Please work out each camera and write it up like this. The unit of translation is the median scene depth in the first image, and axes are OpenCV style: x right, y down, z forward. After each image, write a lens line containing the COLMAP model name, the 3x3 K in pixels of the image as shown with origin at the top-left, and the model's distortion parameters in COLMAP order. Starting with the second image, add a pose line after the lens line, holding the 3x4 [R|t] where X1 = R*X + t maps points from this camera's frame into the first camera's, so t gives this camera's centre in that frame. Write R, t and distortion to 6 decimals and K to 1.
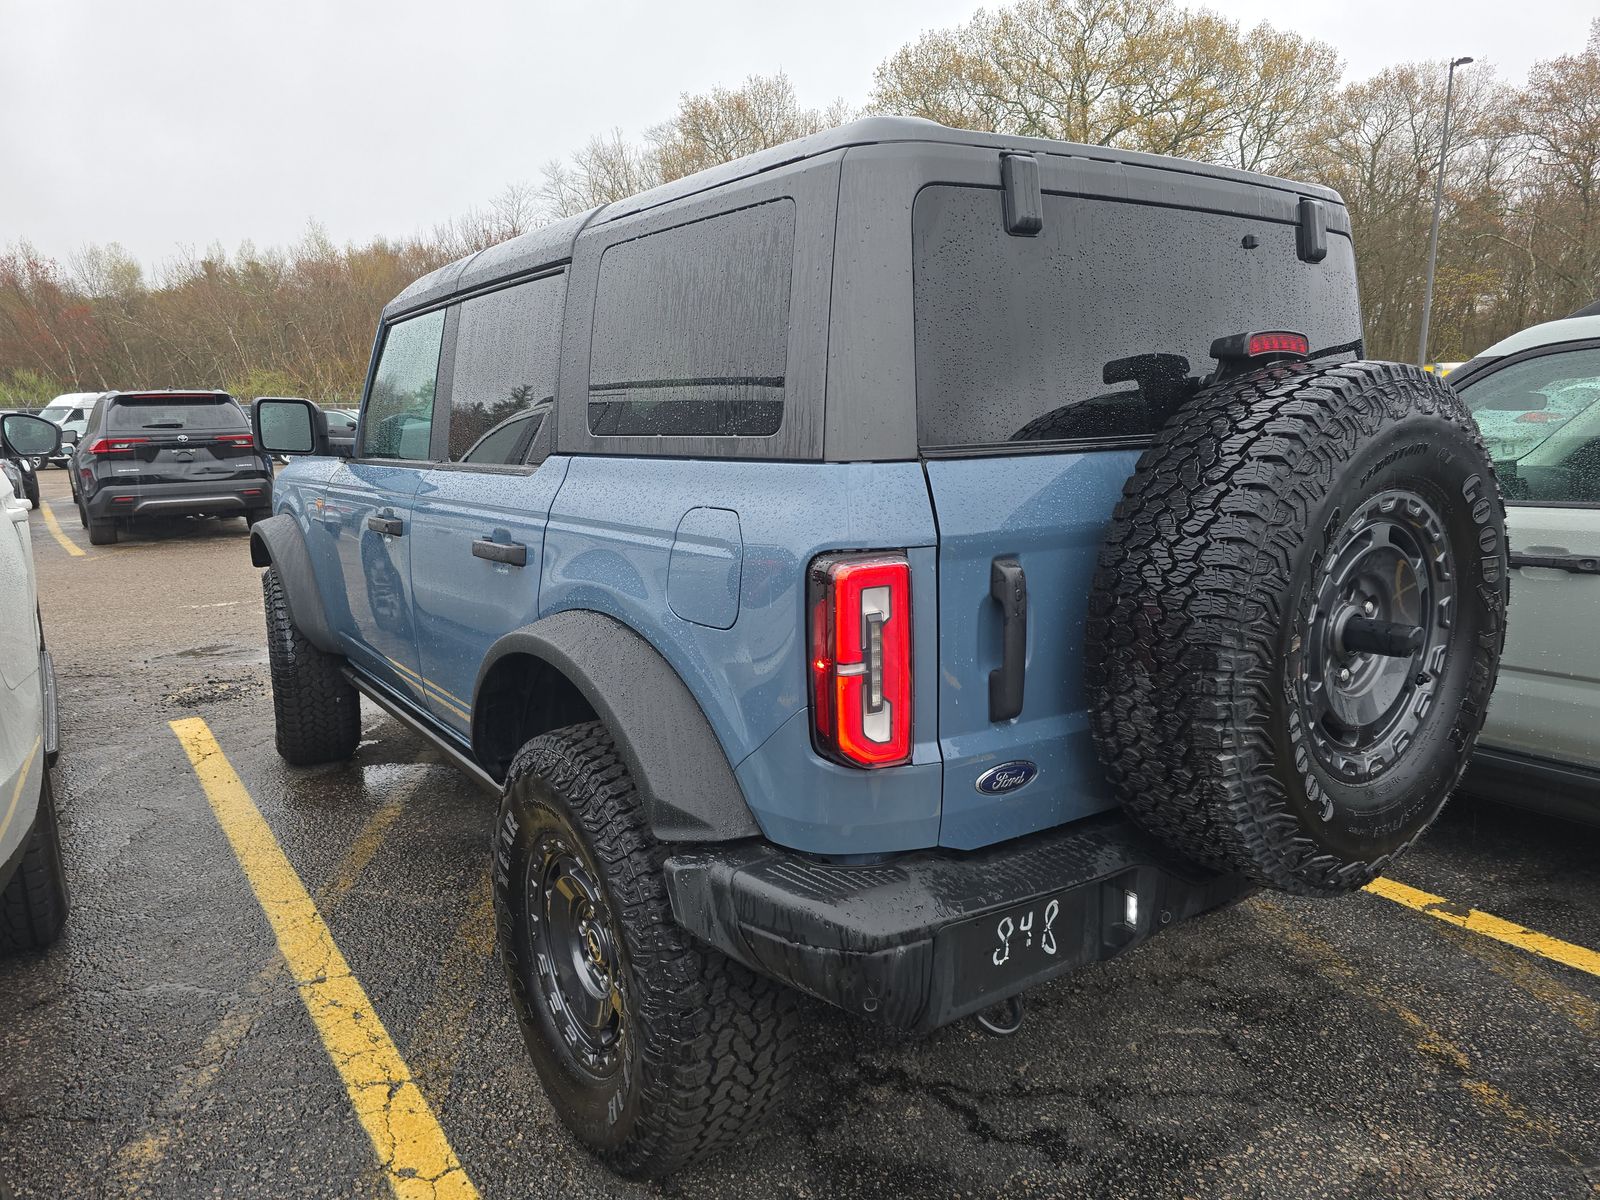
lens RADIAL K [[1056.9, 0, 799.0], [0, 1056.9, 649.4], [0, 0, 1]] dist [0.079373, -0.109828]
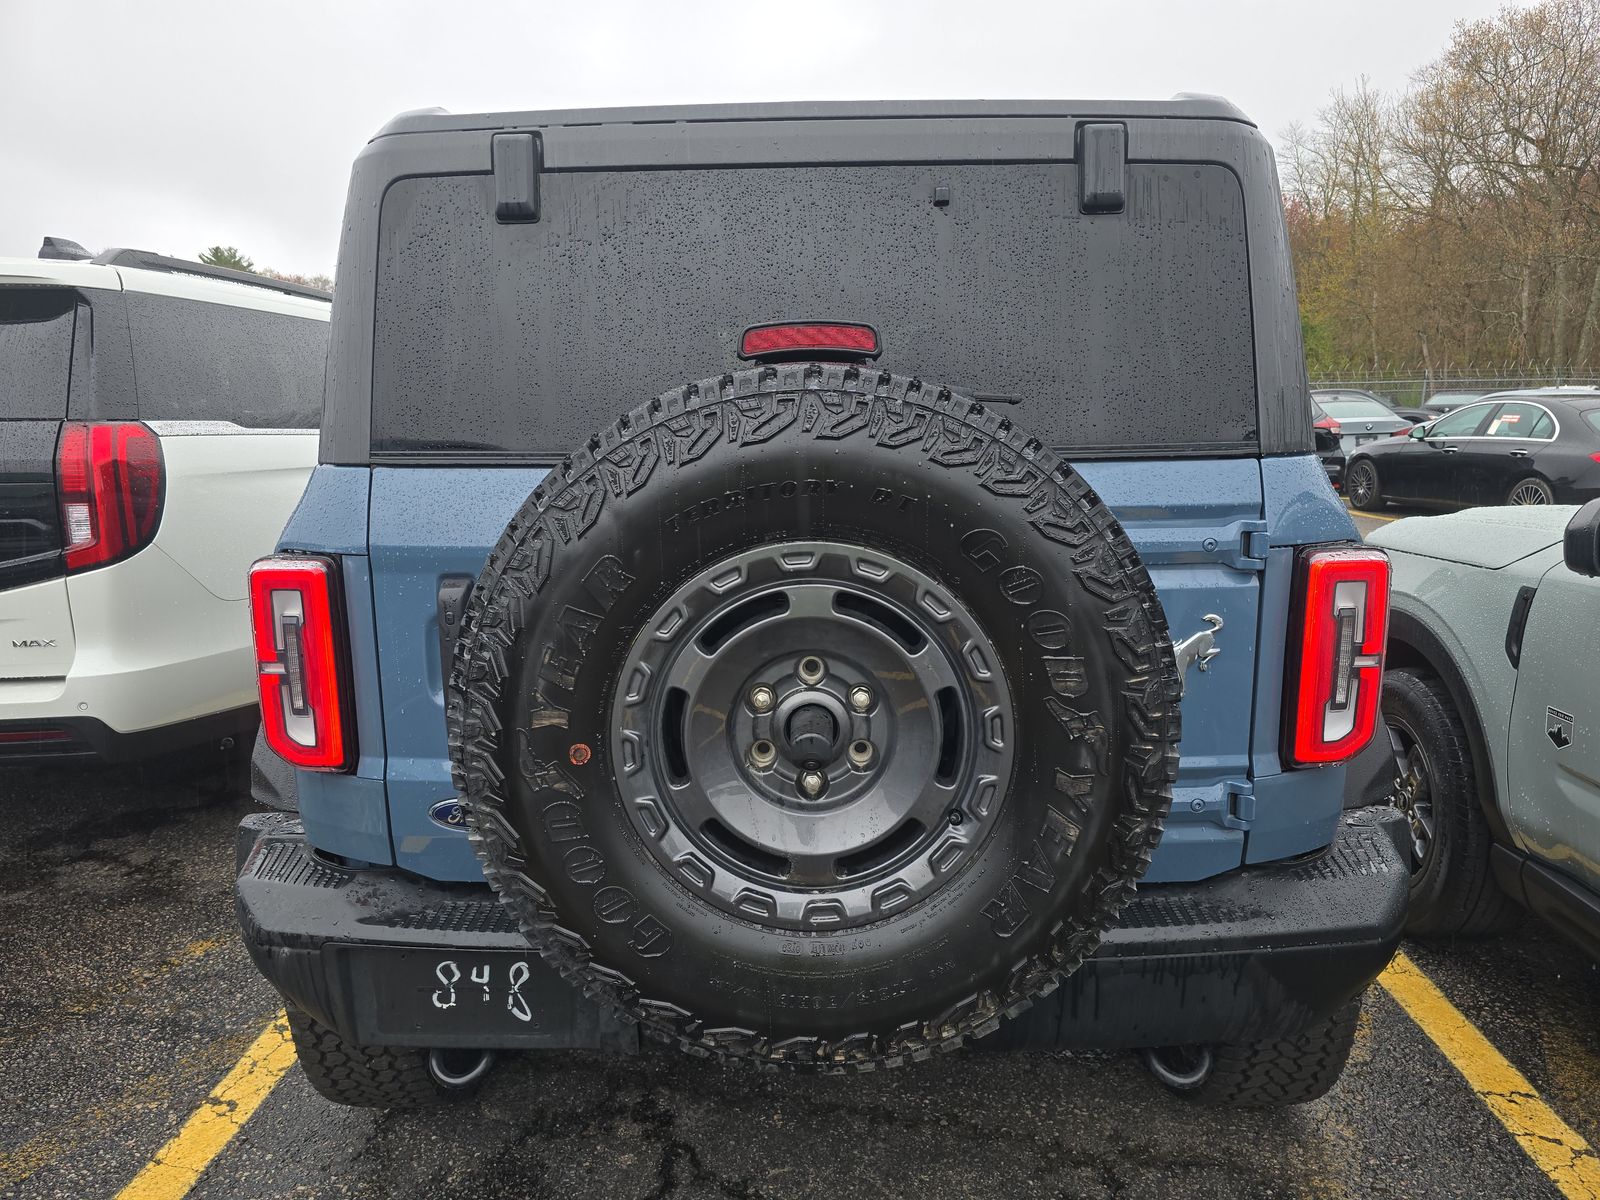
lens RADIAL K [[1056.9, 0, 799.0], [0, 1056.9, 649.4], [0, 0, 1]] dist [0.079373, -0.109828]
pose [[0.808523, 0.144778, -0.570377, 0.917468], [-0.137913, 0.988887, 0.055512, -0.109677], [0.572076, 0.033780, 0.819505, 0.391485]]
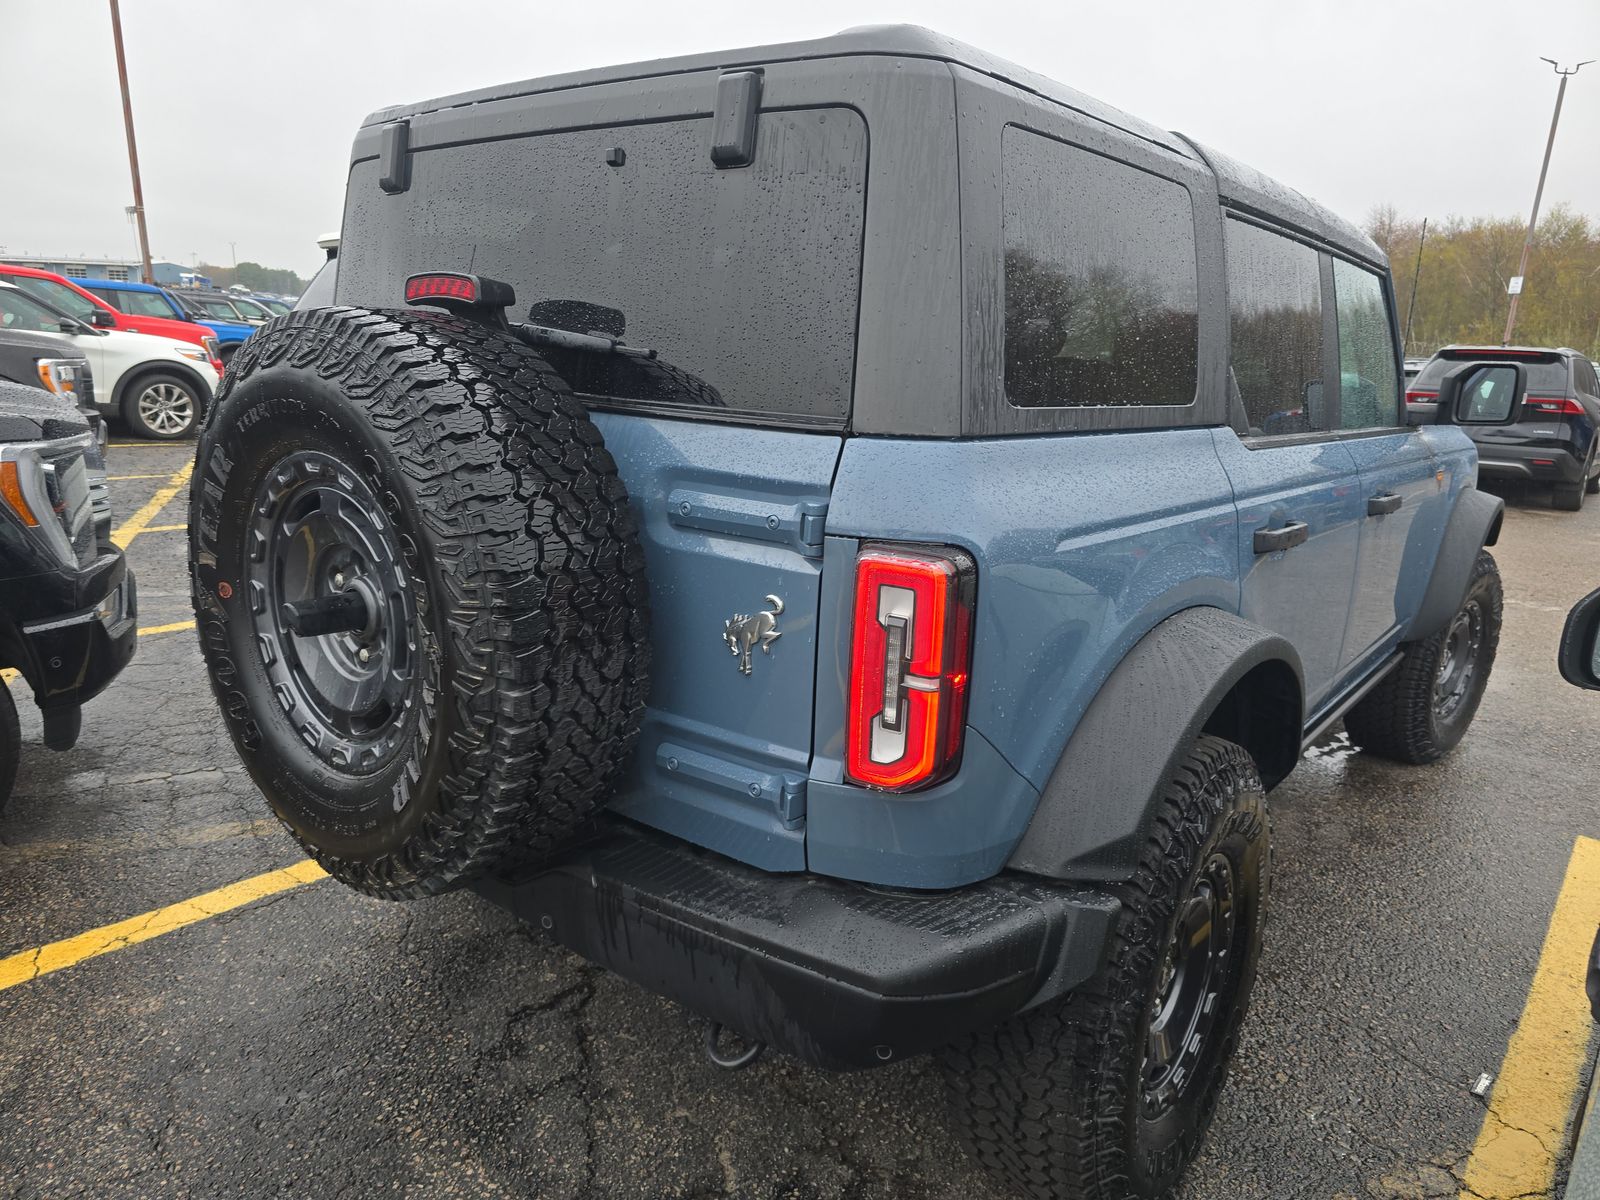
lens RADIAL K [[1056.9, 0, 799.0], [0, 1056.9, 649.4], [0, 0, 1]] dist [0.079373, -0.109828]
pose [[0.280842, 0.297055, -0.912626, 1.455745], [-0.263955, 0.938133, 0.224131, -0.285905], [0.922744, 0.177947, 0.341876, 1.040853]]
